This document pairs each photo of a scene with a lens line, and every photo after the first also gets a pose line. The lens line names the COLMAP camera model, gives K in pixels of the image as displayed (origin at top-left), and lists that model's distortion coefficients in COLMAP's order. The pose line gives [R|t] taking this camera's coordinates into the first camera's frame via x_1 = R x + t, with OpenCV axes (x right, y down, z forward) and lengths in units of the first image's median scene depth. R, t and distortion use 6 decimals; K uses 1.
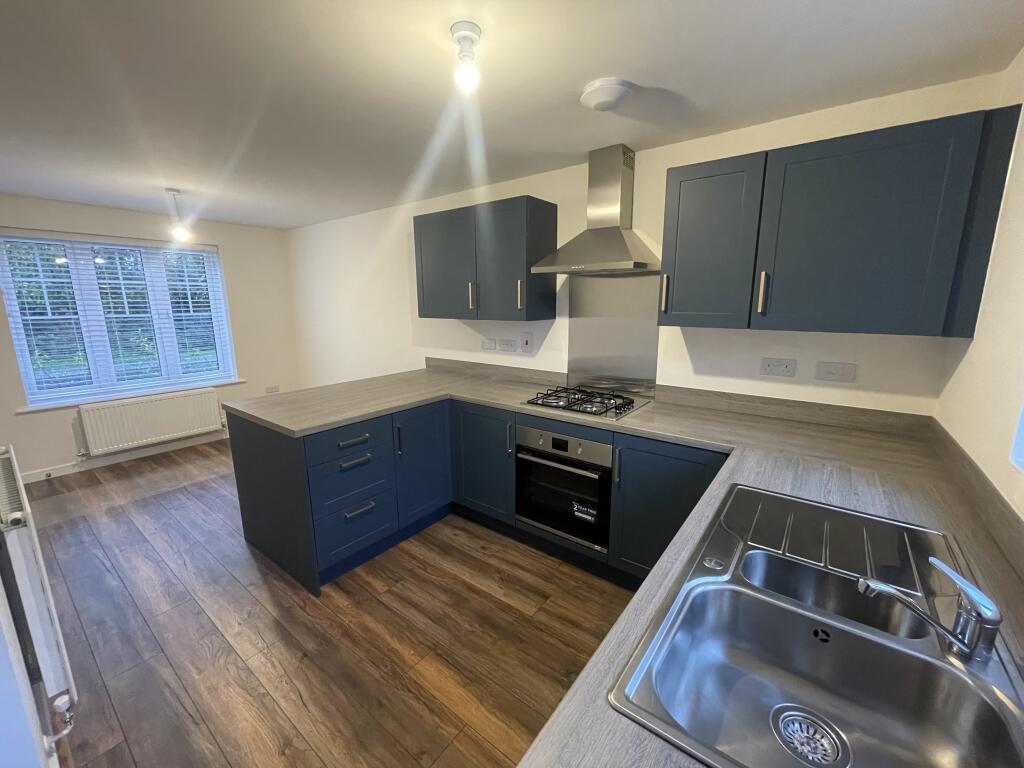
lens RADIAL K [[412.7, 0, 513.8], [0, 412.7, 387.0], [0, 0, 1]] dist [0.003915, -0.000322]
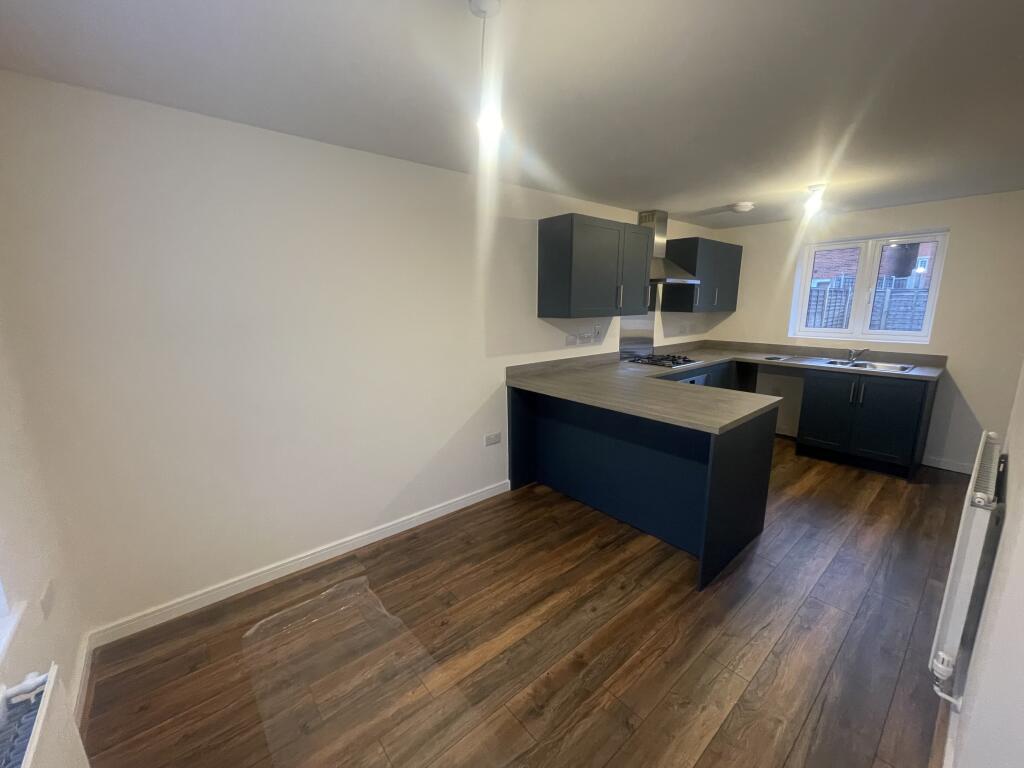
lens RADIAL K [[412.7, 0, 512.4], [0, 412.7, 380.6], [0, 0, 1]] dist [0.003915, -0.000322]
pose [[0.215146, -0.172989, 0.961138, -1.406404], [0.212447, 0.968907, 0.126832, -0.203618], [-0.953194, 0.176904, 0.245207, 1.057653]]
